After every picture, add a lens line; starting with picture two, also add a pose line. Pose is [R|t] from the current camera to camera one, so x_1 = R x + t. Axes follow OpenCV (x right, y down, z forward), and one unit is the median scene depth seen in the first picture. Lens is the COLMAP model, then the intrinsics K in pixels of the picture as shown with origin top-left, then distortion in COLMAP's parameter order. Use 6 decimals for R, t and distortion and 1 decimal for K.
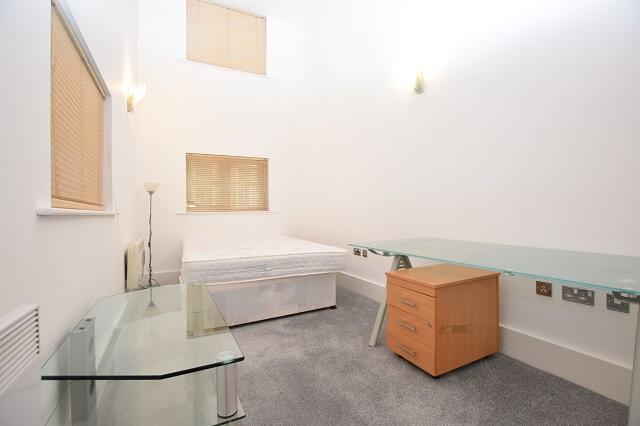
lens RADIAL K [[288.8, 0, 320.0], [0, 288.8, 213.0], [0, 0, 1]] dist [-0.028686, 0.000159]
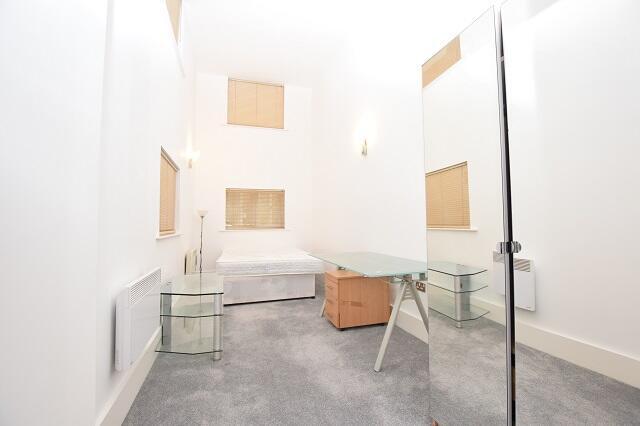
lens RADIAL K [[288.8, 0, 320.0], [0, 288.8, 213.0], [0, 0, 1]] dist [-0.028686, 0.000159]
pose [[0.986289, 0.001177, -0.165021, 0.354742], [-0.007757, 0.999200, -0.039235, -0.051904], [0.164843, 0.039977, 0.985509, -0.512267]]
